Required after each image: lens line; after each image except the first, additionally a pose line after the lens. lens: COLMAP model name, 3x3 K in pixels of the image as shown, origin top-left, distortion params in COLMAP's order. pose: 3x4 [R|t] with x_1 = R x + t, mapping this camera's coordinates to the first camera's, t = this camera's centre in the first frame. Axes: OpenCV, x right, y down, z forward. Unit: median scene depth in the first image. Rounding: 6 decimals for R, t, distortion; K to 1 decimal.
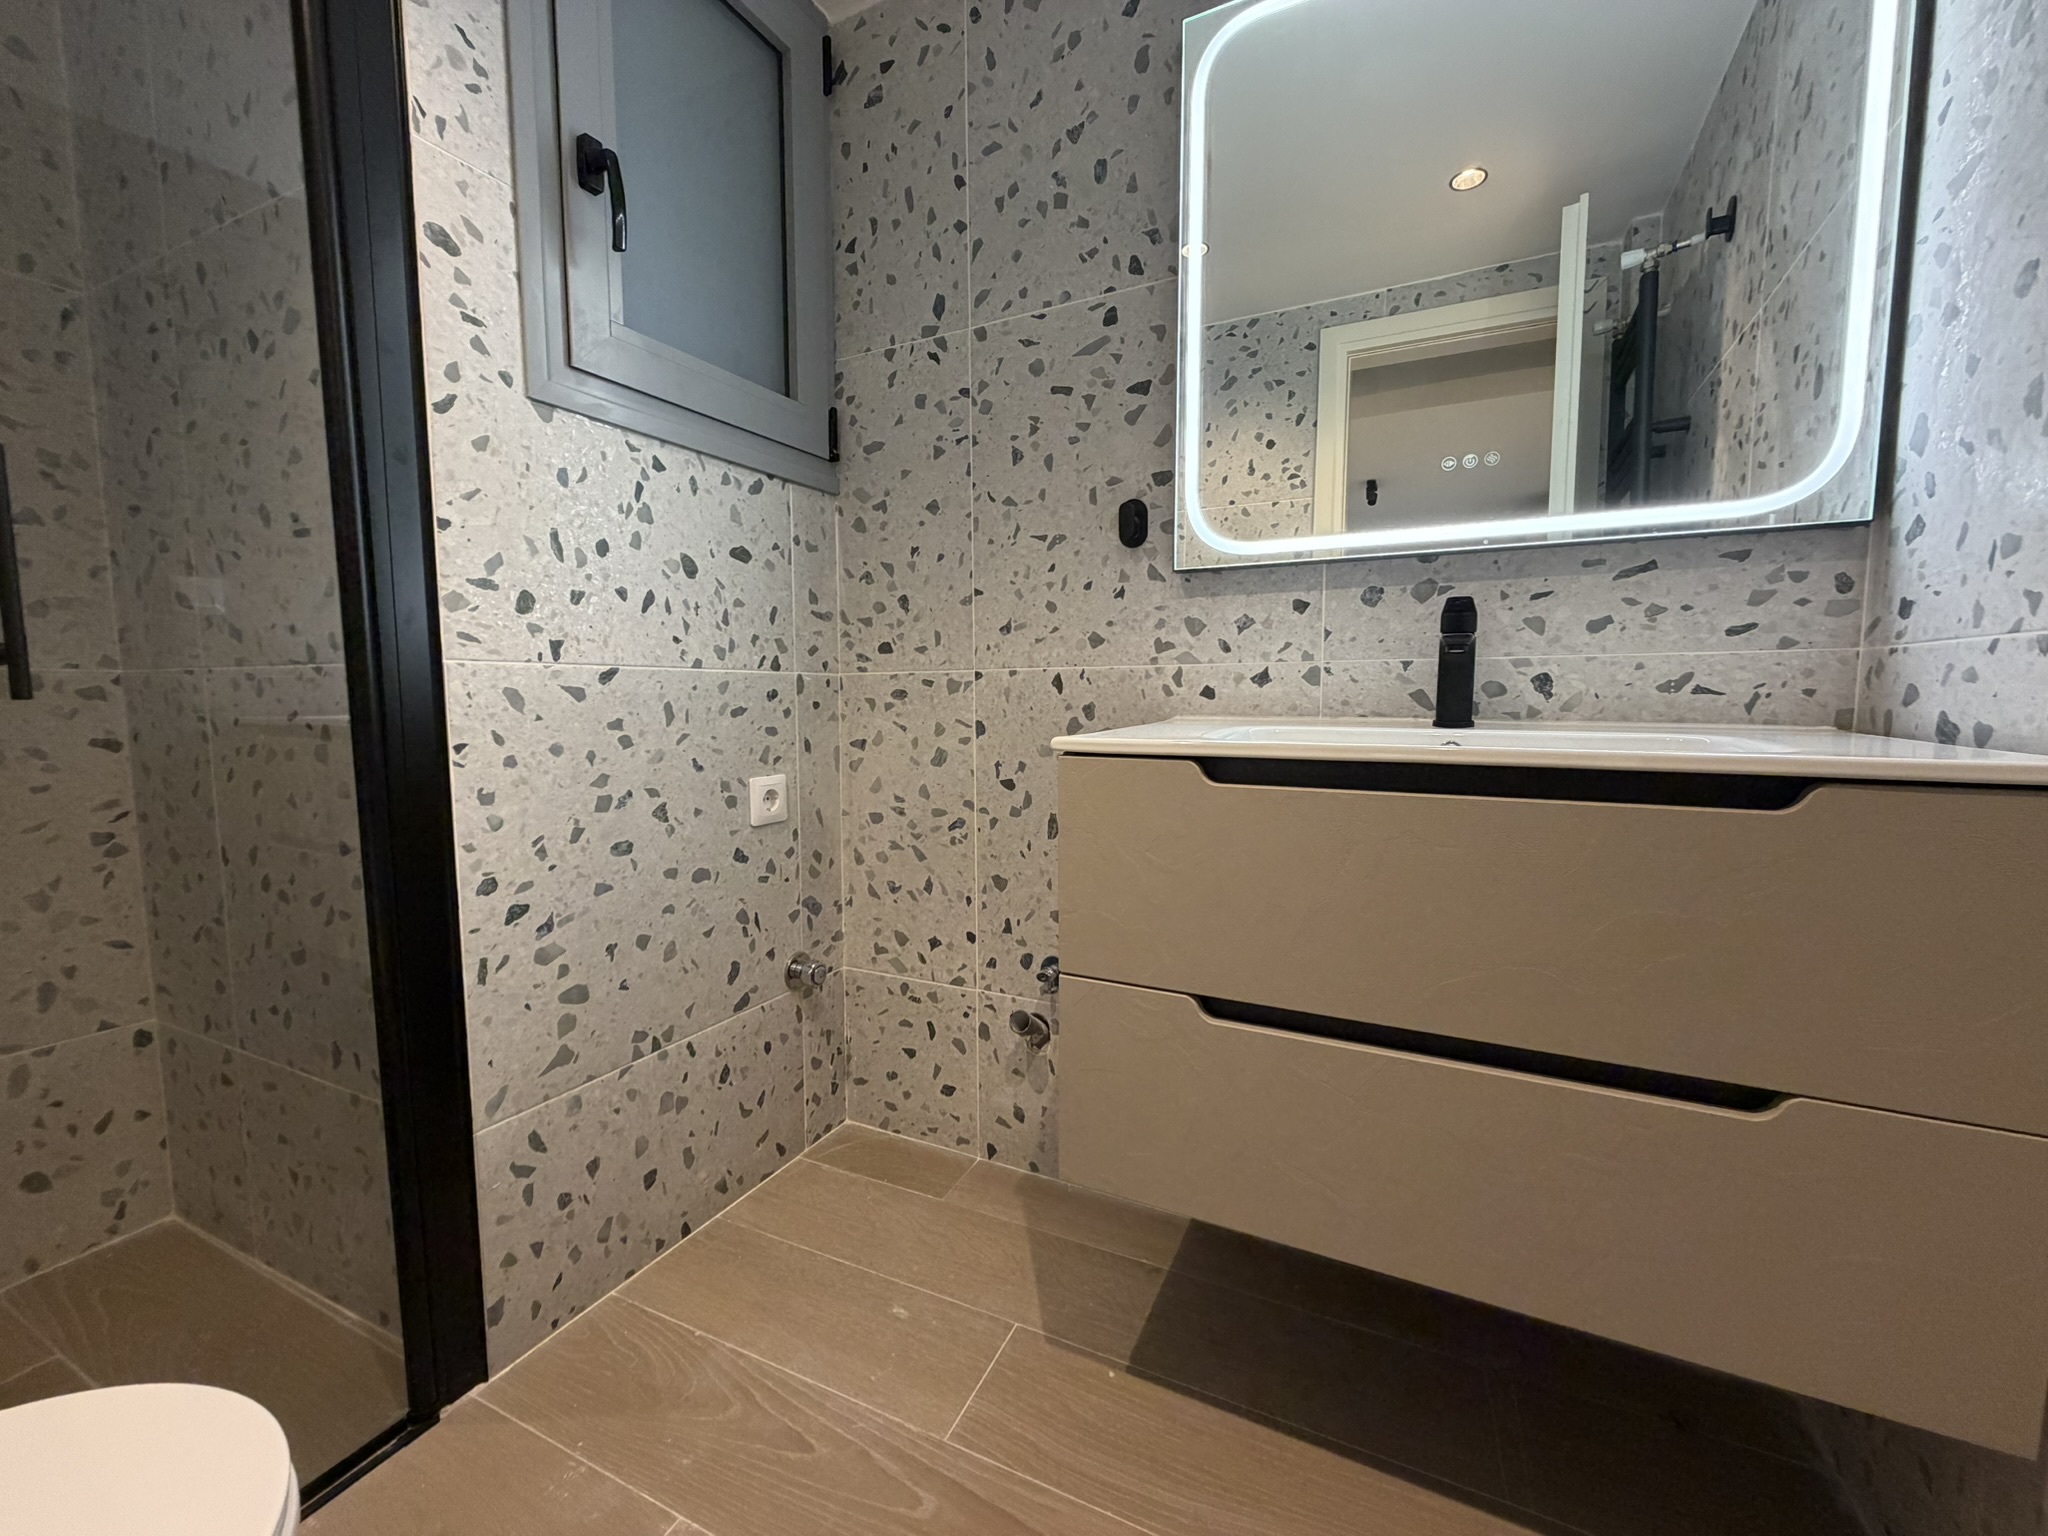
lens RADIAL K [[814.9, 0, 1028.5], [0, 814.9, 769.1], [0, 0, 1]] dist [0.000316, 0.000027]
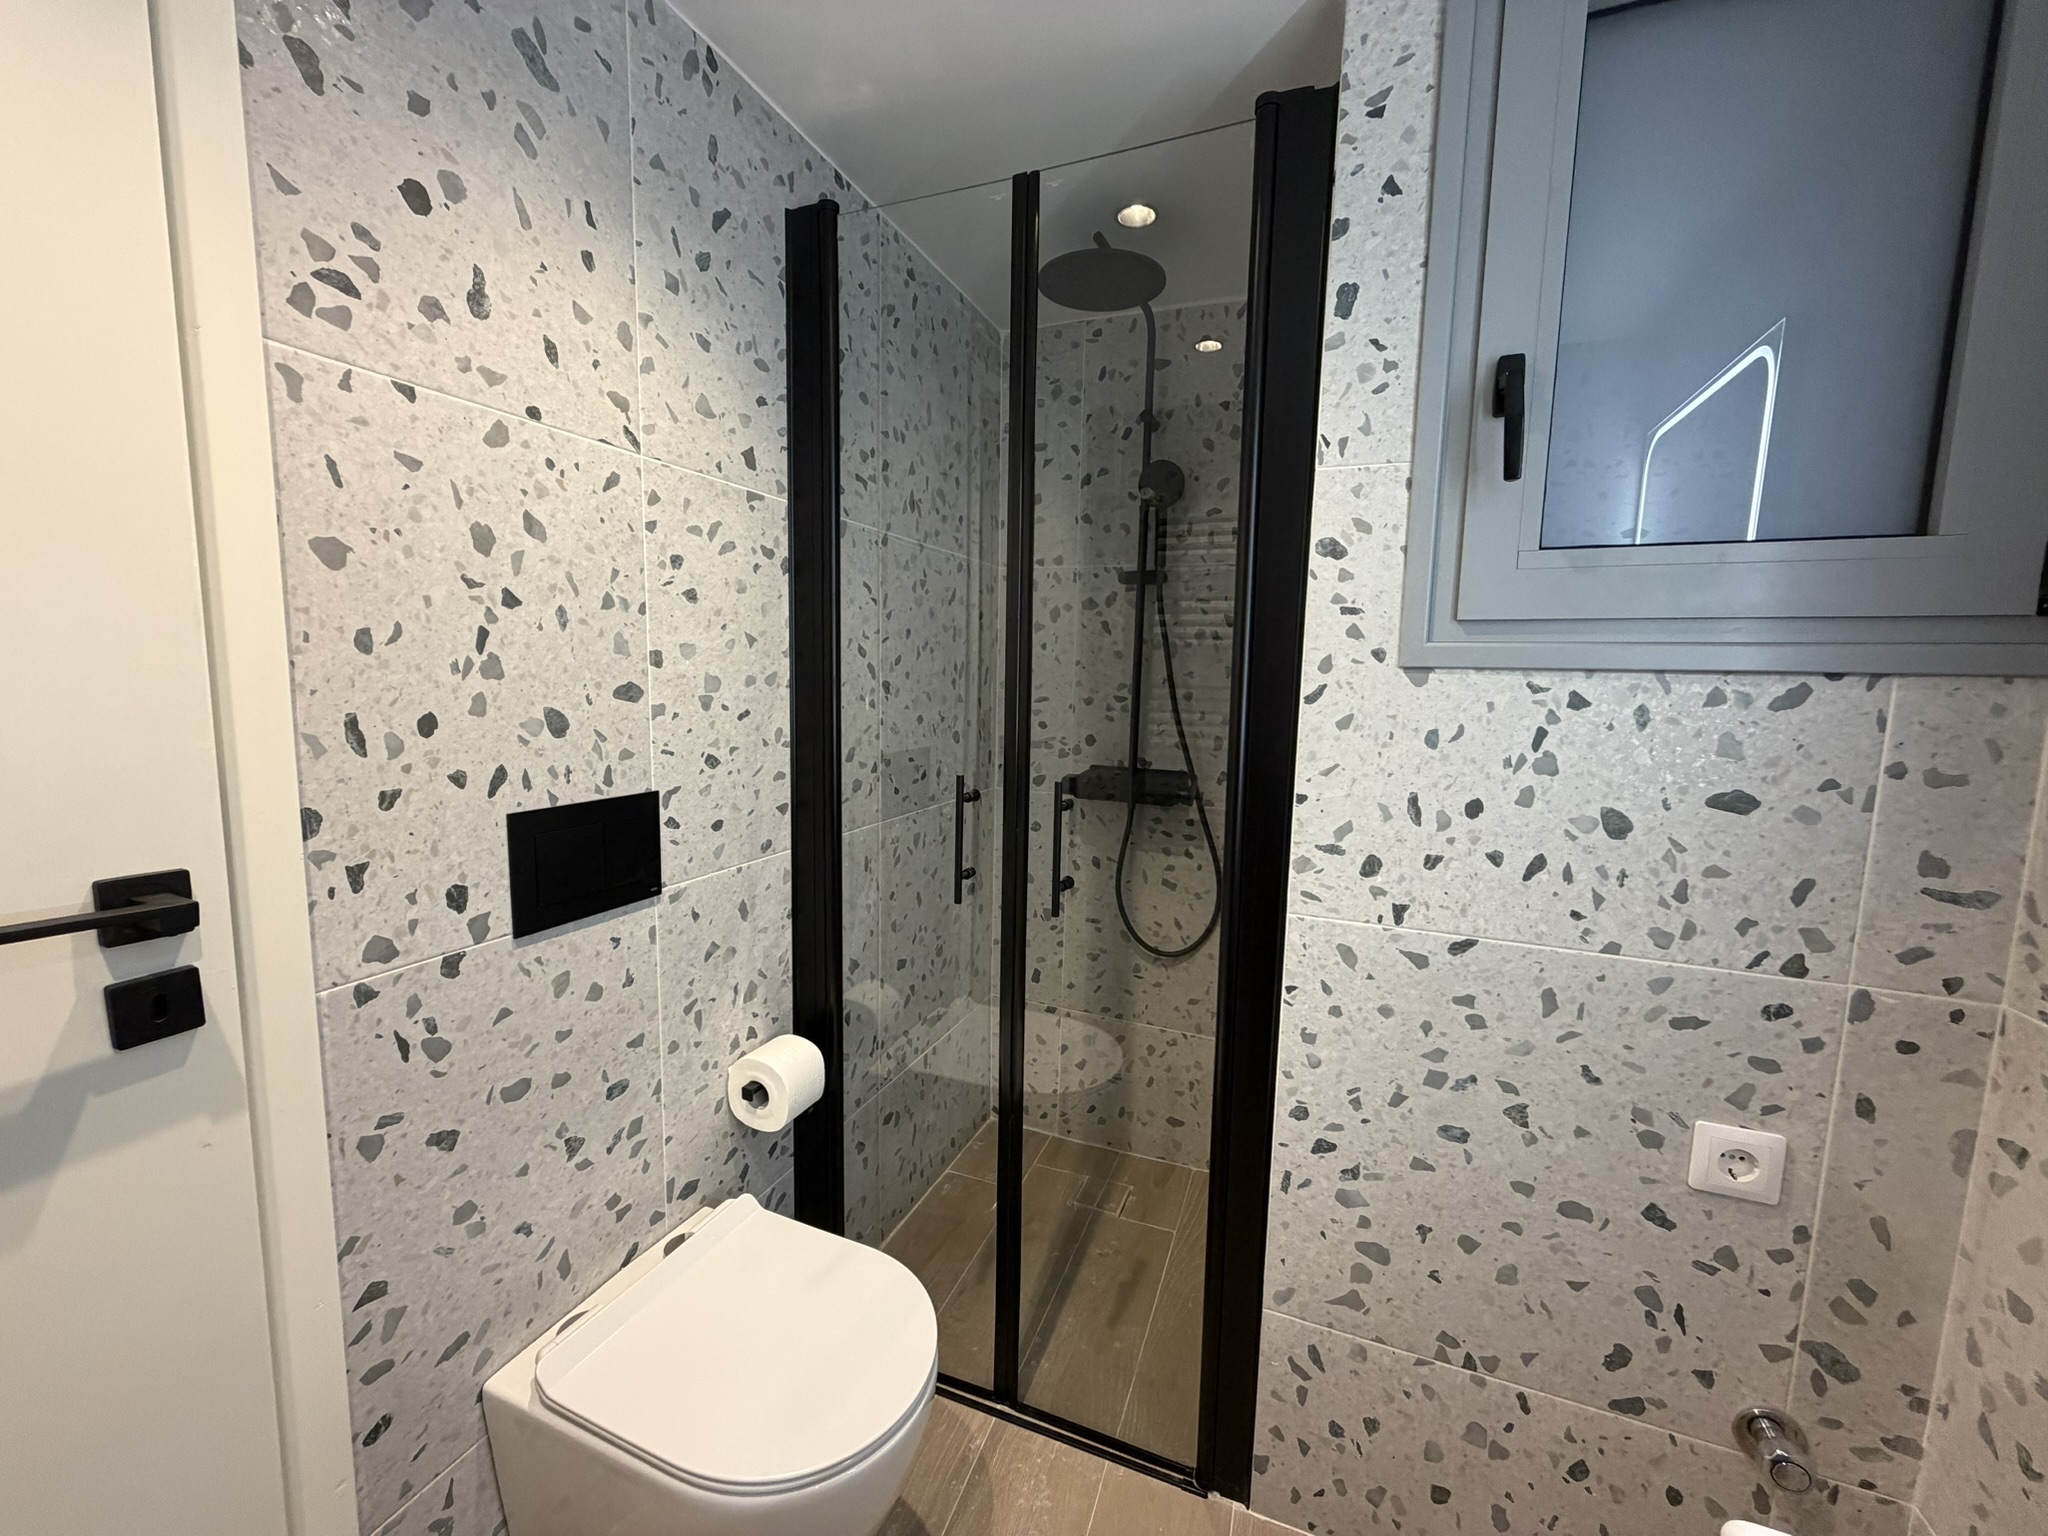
lens RADIAL K [[814.9, 0, 1026.4], [0, 814.9, 767.2], [0, 0, 1]] dist [0.000316, 0.000027]
pose [[0.085277, 0.120267, -0.989072, 0.300791], [-0.115055, 0.987236, 0.110123, -0.349540], [0.989692, 0.104407, 0.098026, 0.416234]]
